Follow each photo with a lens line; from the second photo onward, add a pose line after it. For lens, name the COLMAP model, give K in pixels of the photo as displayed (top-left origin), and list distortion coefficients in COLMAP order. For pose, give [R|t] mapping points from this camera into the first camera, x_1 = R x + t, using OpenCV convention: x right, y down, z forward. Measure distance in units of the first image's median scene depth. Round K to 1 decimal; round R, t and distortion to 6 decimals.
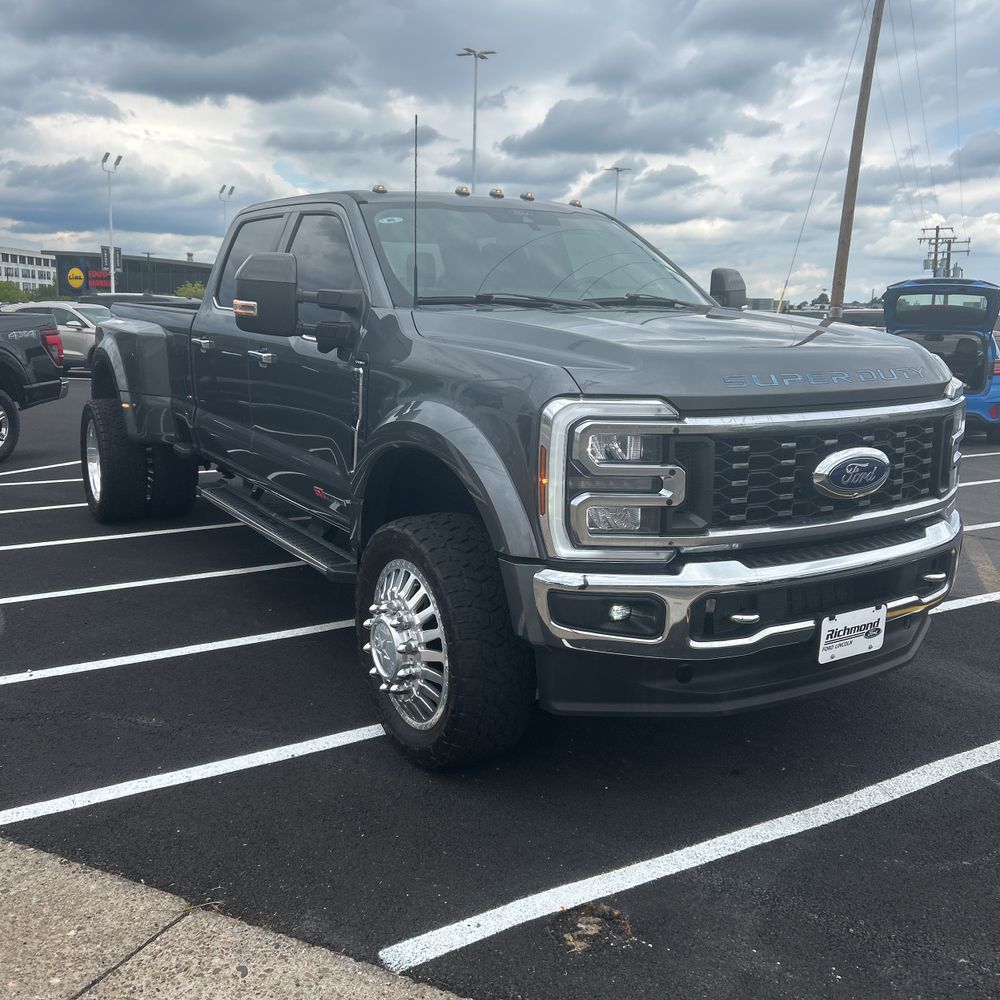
lens RADIAL K [[1032.2, 0, 498.1], [0, 1032.2, 502.5], [0, 0, 1]] dist [0.030308, 0.000000]
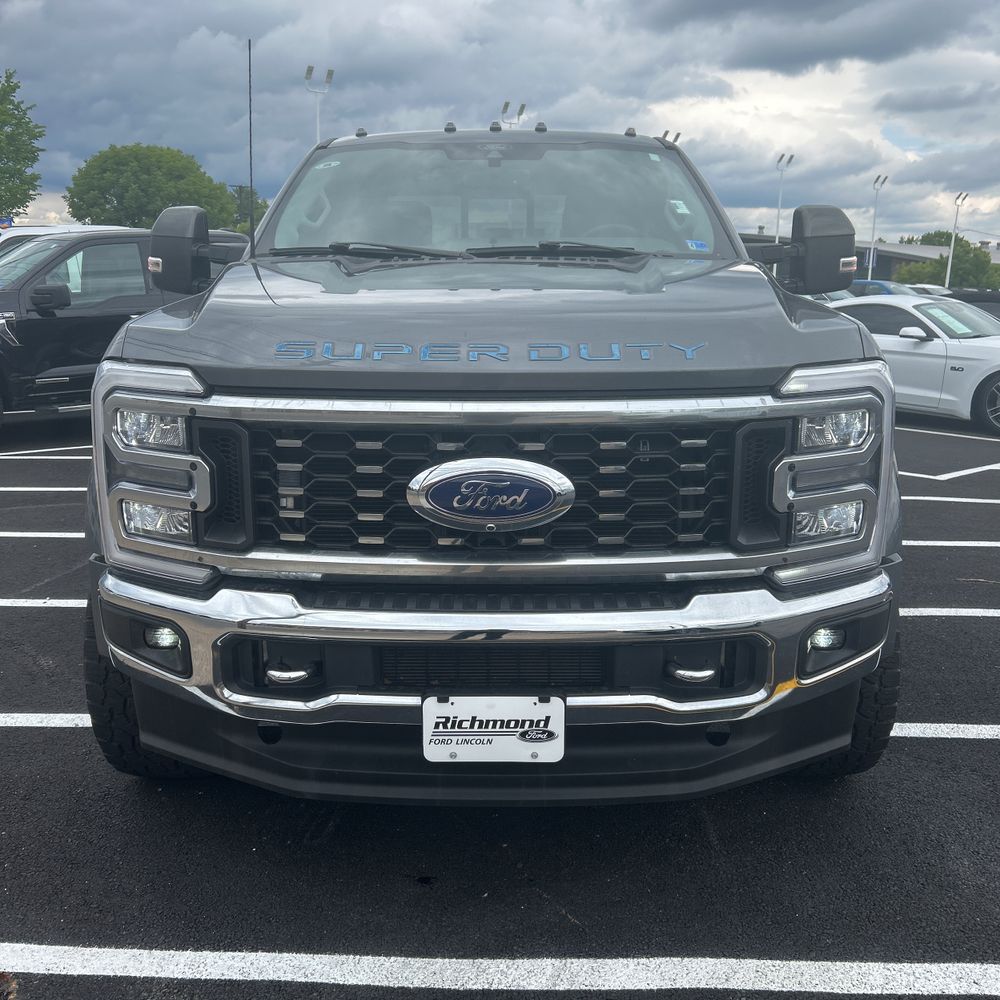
lens RADIAL K [[1032.2, 0, 497.3], [0, 1032.2, 500.4], [0, 0, 1]] dist [0.030308, 0.000000]
pose [[0.845516, 0.108567, -0.522796, 0.622030], [-0.097276, 0.994045, 0.049104, -0.051872], [0.525014, 0.009337, 0.851042, 0.382916]]
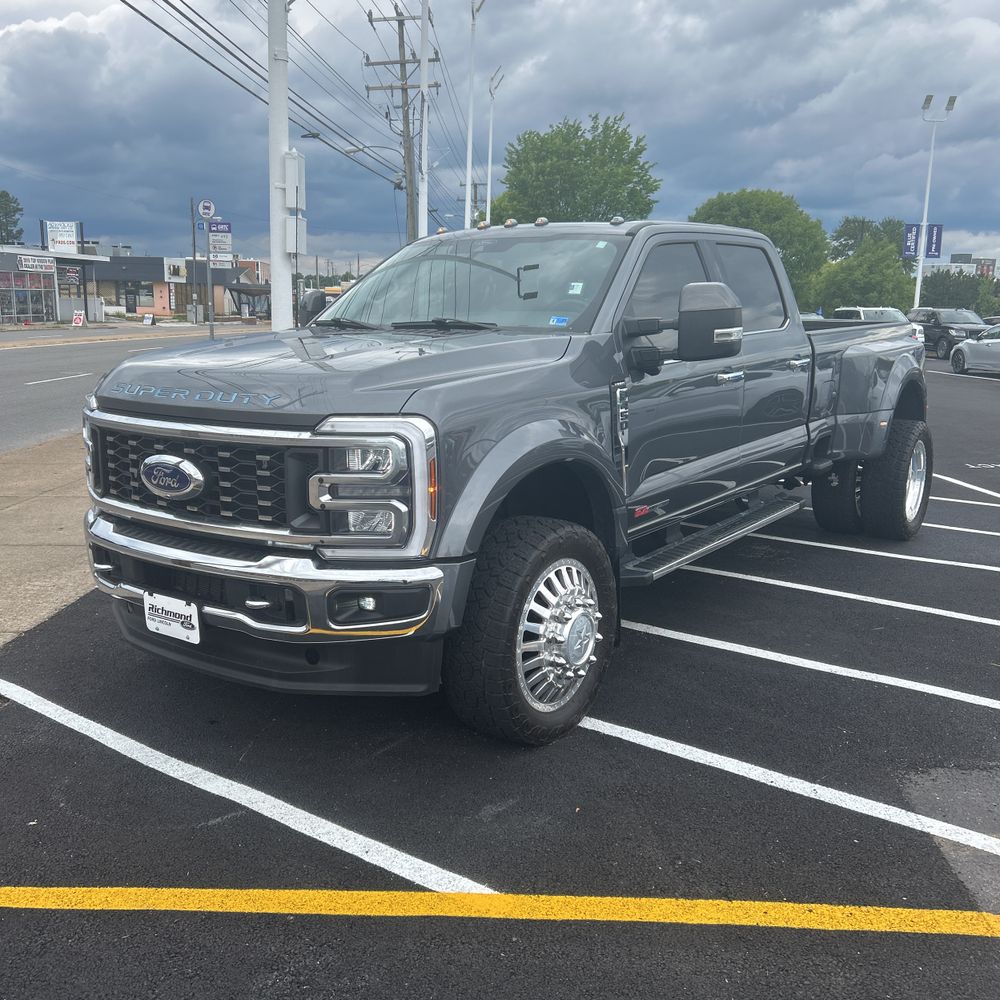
lens RADIAL K [[1032.2, 0, 498.6], [0, 1032.2, 494.8], [0, 0, 1]] dist [0.030308, 0.000000]
pose [[0.378158, 0.162336, -0.911396, 1.368473], [-0.174755, 0.979322, 0.101926, -0.170049], [0.909097, 0.120727, 0.398708, 0.778401]]
